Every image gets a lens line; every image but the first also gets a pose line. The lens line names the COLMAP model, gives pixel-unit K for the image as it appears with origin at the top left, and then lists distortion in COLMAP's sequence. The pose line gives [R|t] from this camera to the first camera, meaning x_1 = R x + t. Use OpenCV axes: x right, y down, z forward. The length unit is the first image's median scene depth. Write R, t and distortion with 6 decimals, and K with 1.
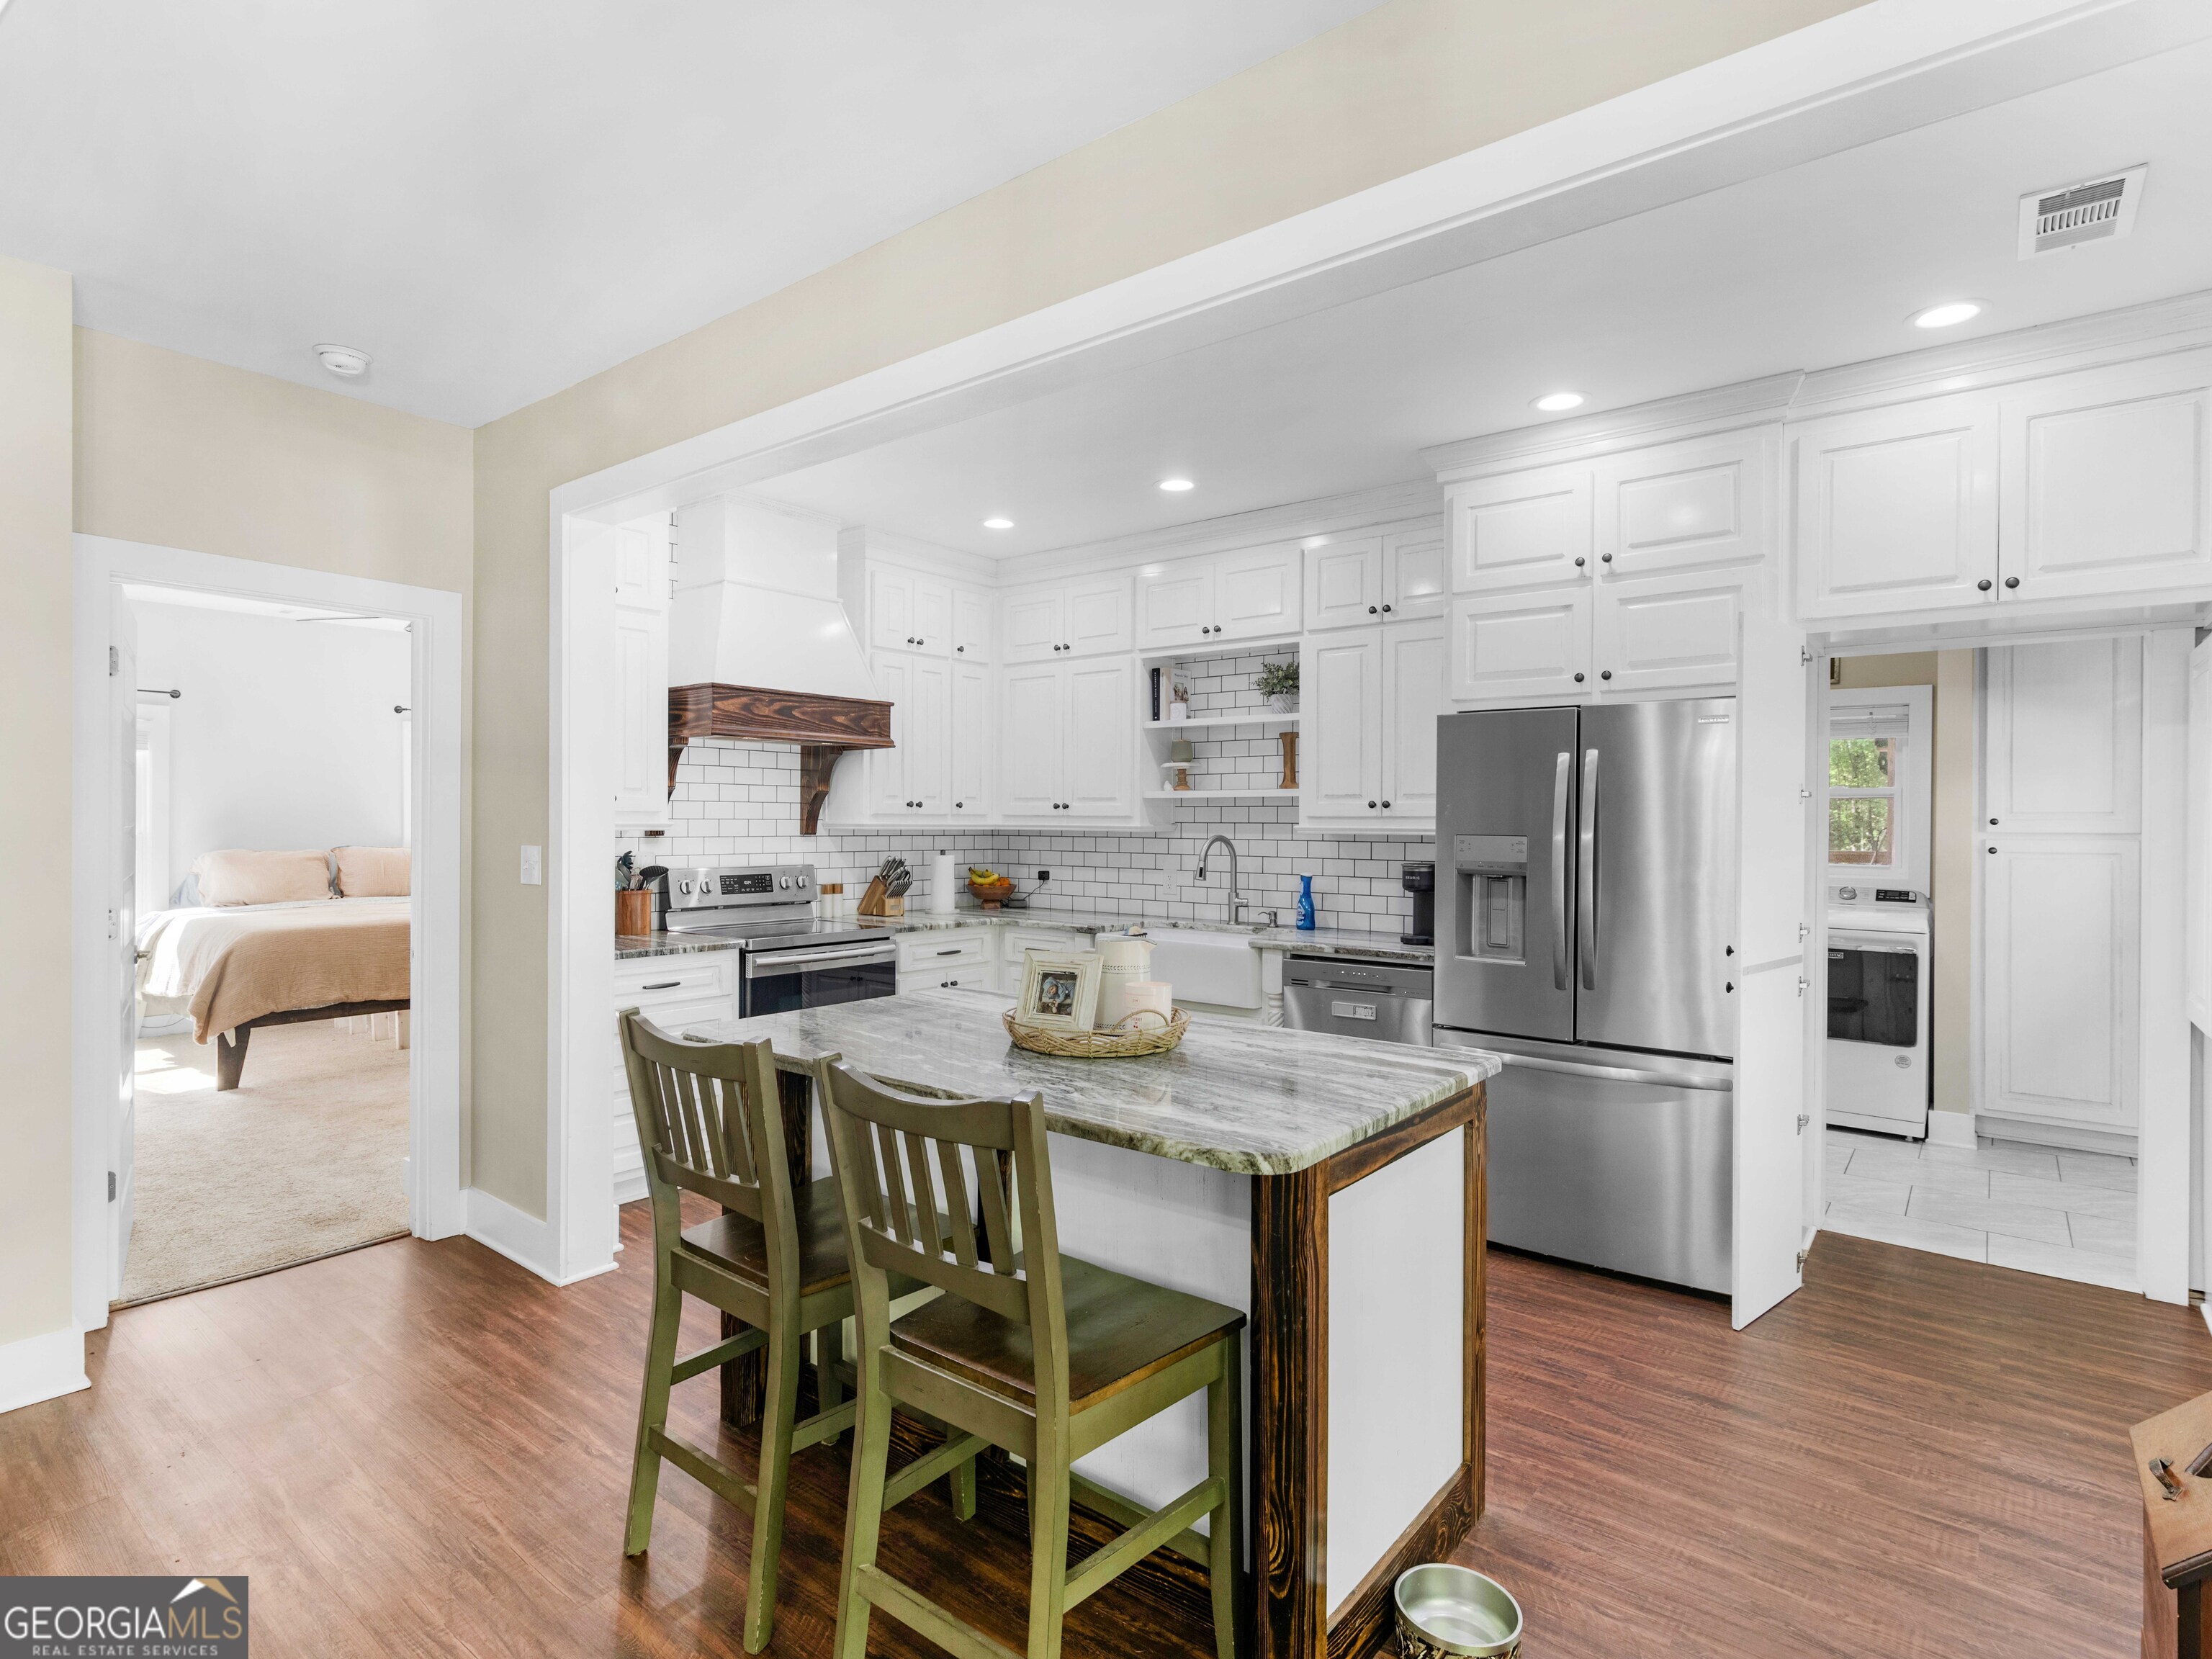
lens RADIAL K [[1179.3, 0, 1096.2], [0, 1179.3, 832.6], [0, 0, 1]] dist [-0.001461, 0.000172]
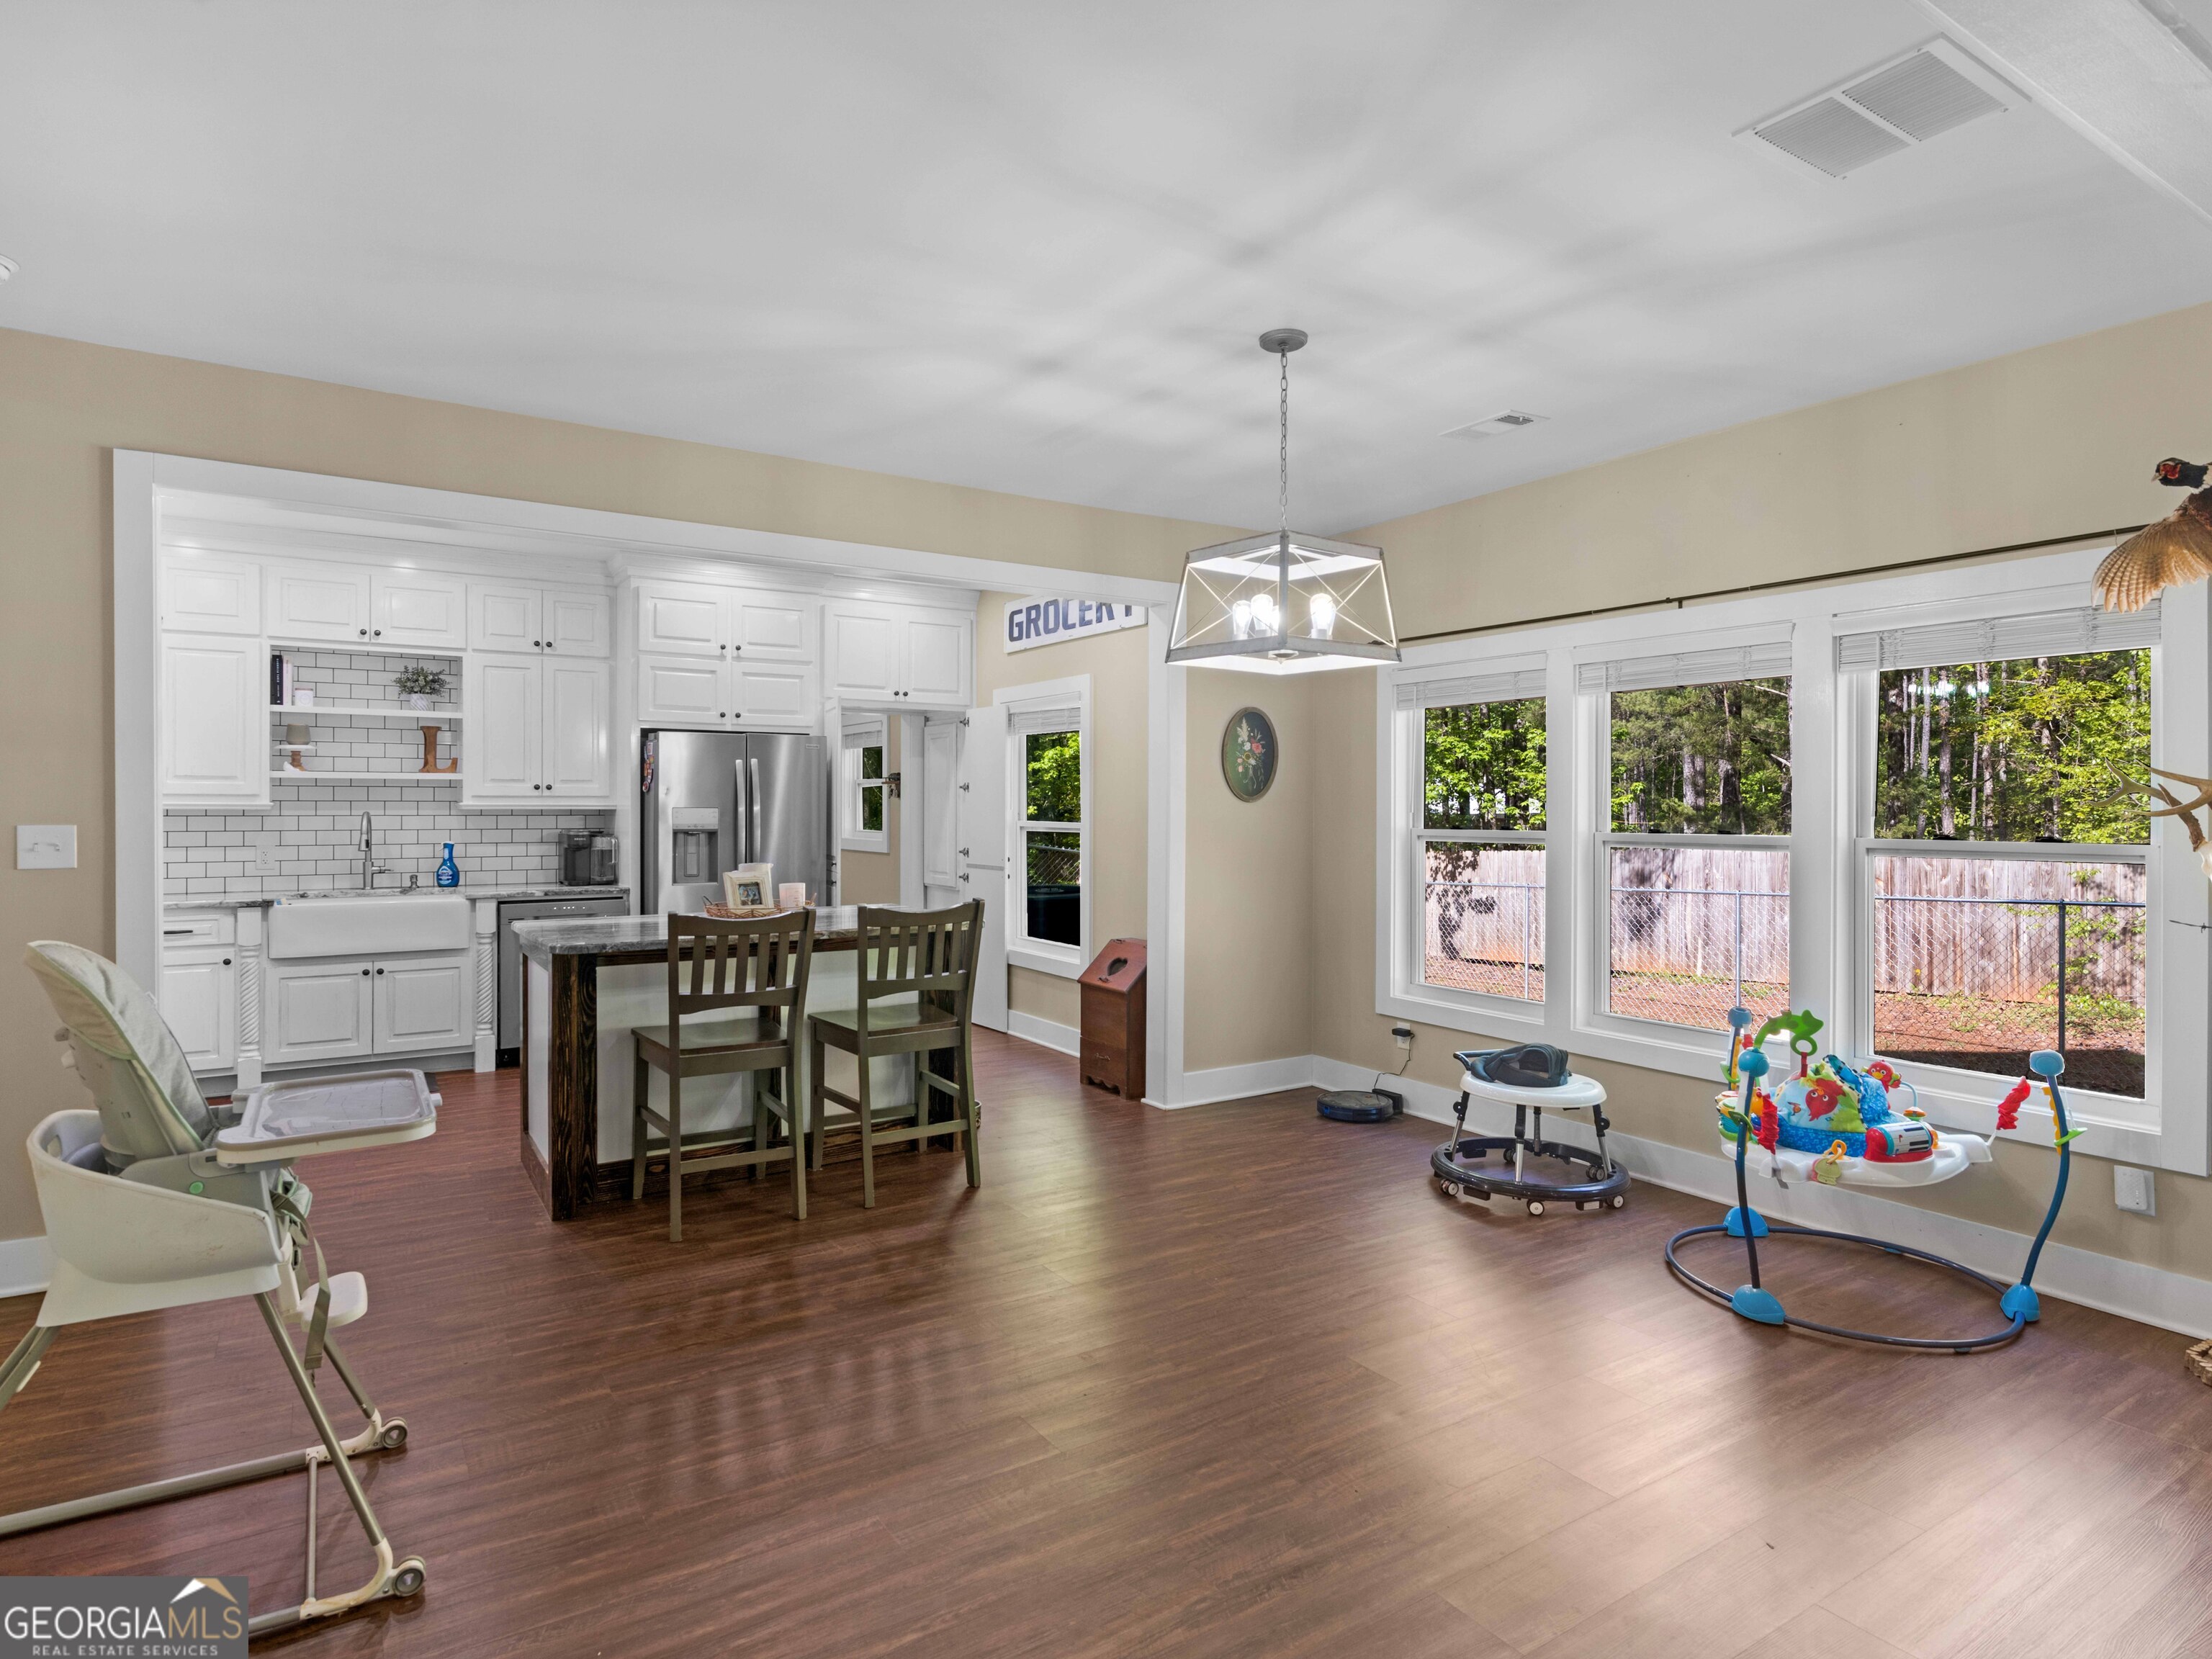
lens RADIAL K [[1179.3, 0, 1100.4], [0, 1179.3, 819.8], [0, 0, 1]] dist [-0.001461, 0.000172]
pose [[0.298790, -0.013552, 0.954223, -0.742569], [0.010716, 0.999884, 0.010844, 0.004953], [-0.954259, 0.006986, 0.298901, -0.016873]]
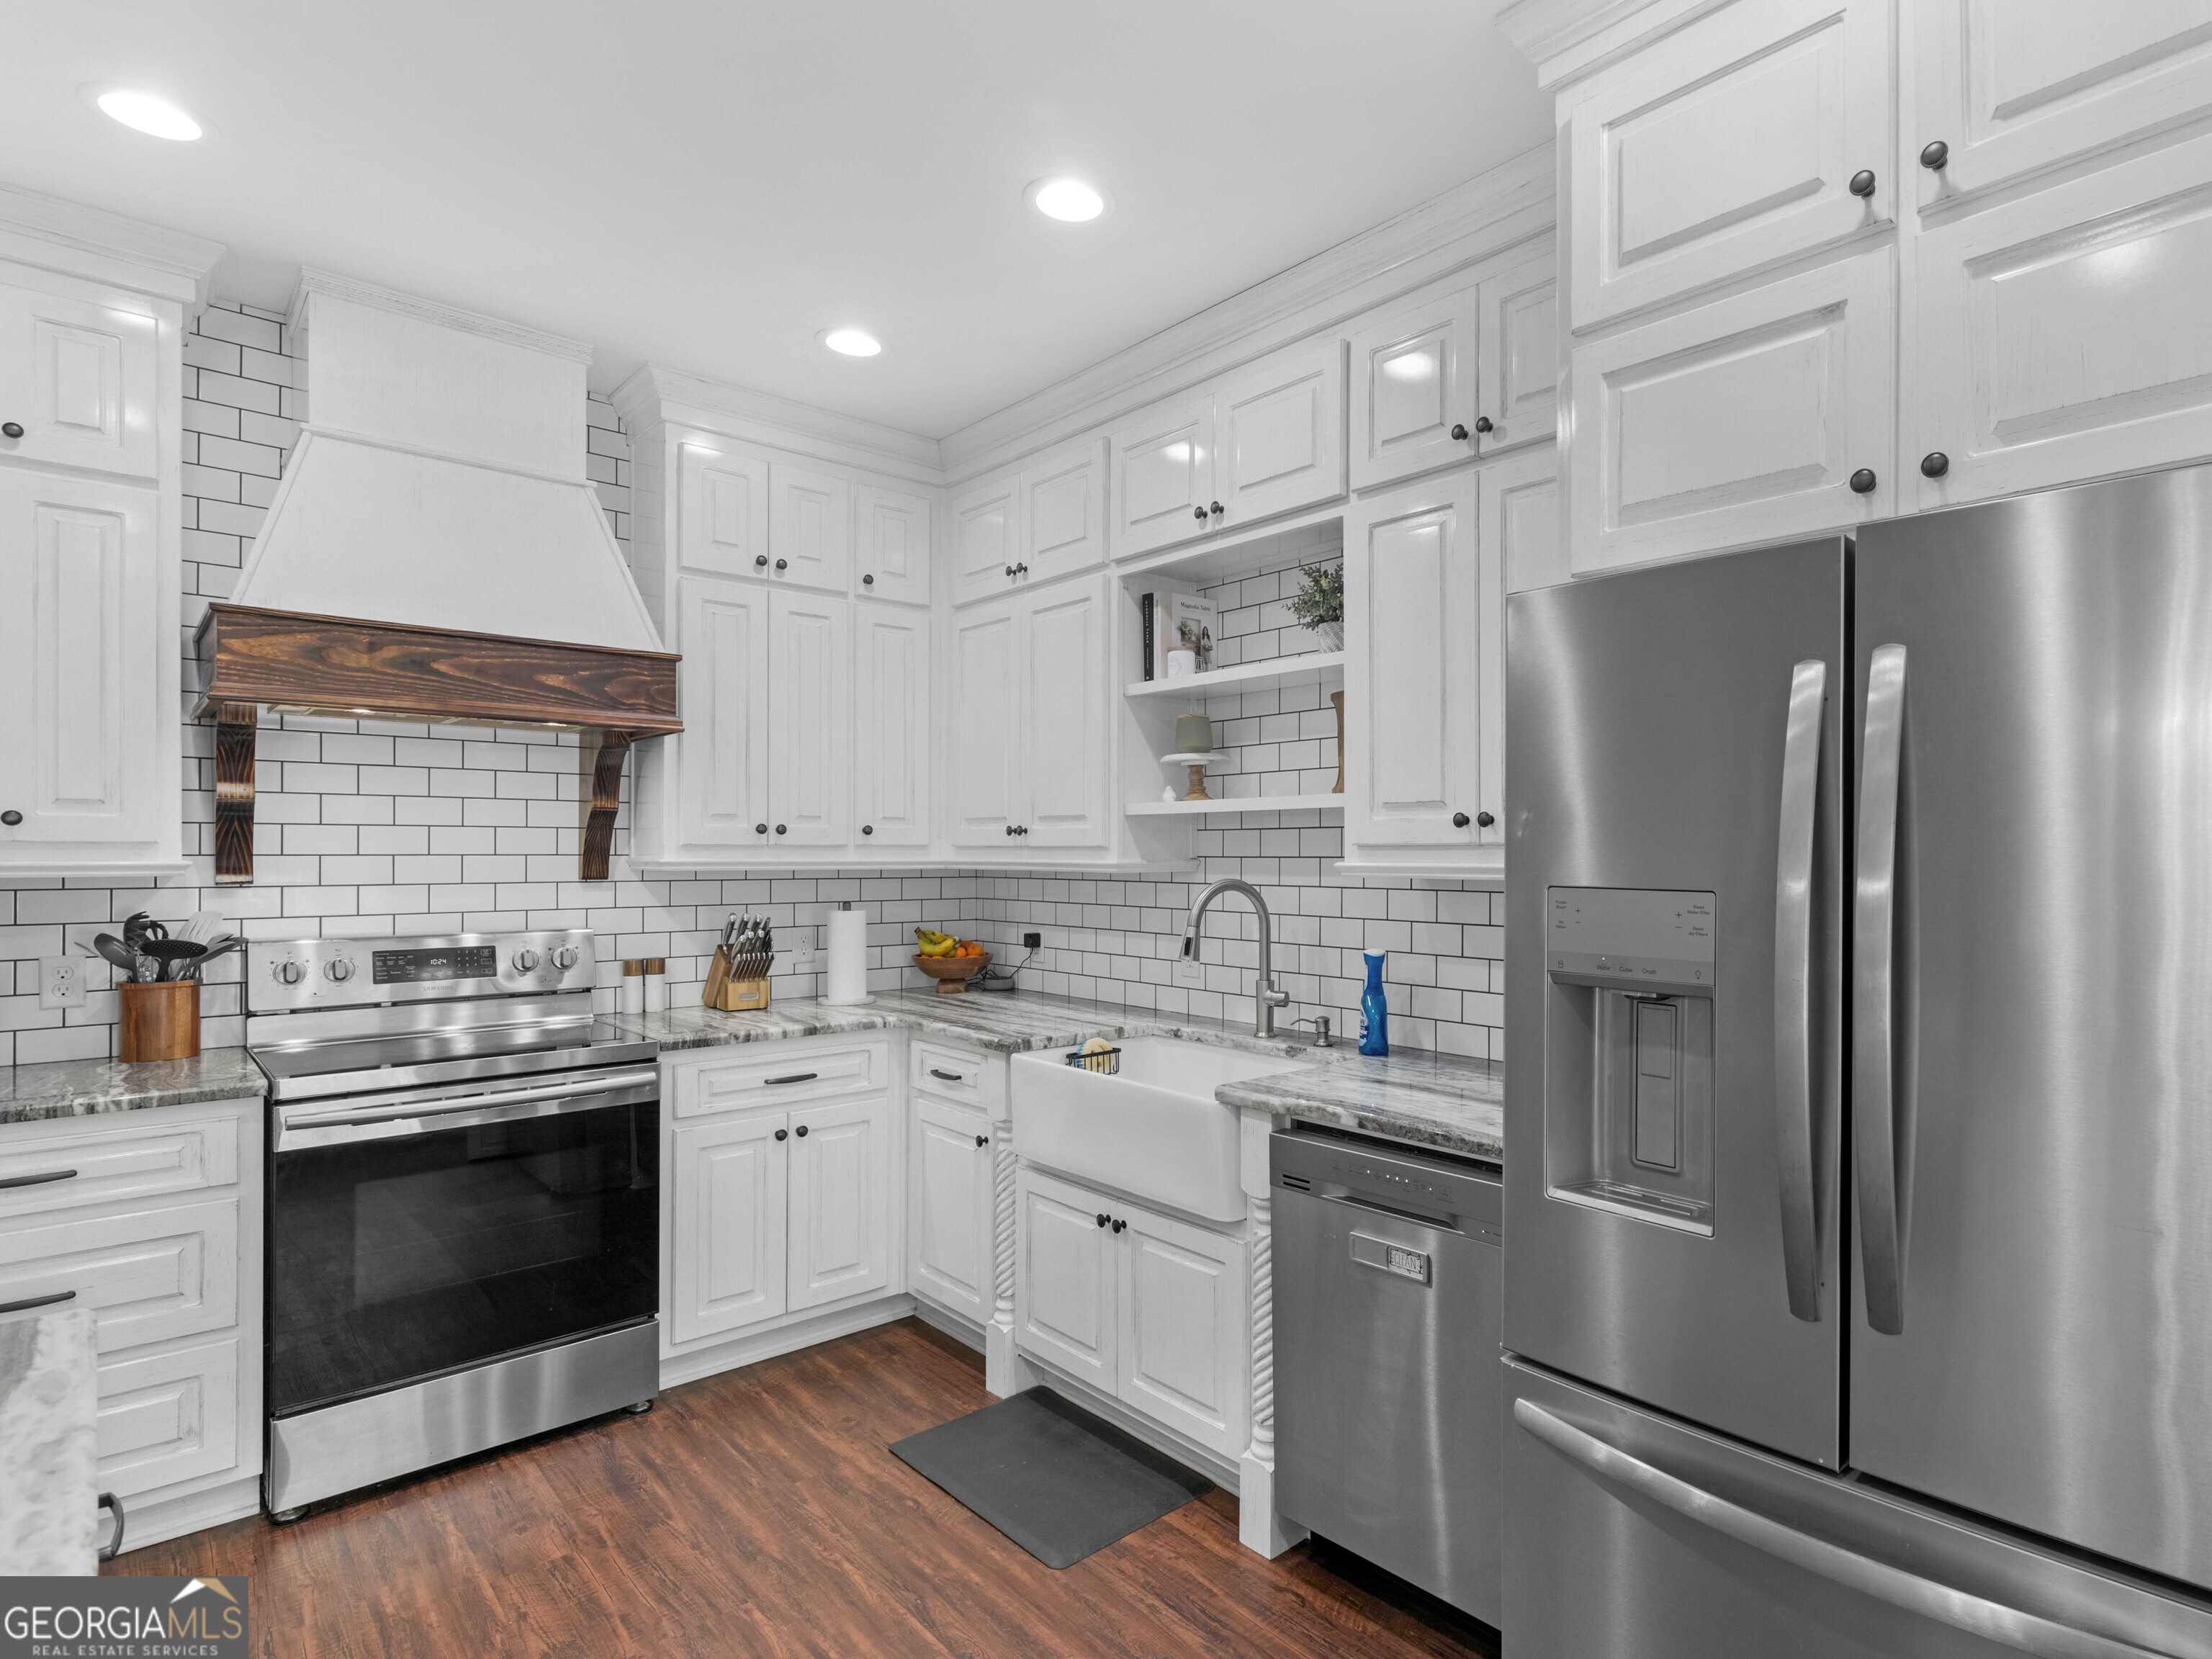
lens RADIAL K [[1230.2, 0, 1263.8], [0, 1230.2, 844.2], [0, 0, 1]] dist [0.017402, -0.000586]
pose [[0.992995, -0.006419, -0.117986, 0.180264], [0.004424, 0.999843, -0.017158, -0.004012], [0.118077, 0.016516, 0.992867, 0.404455]]
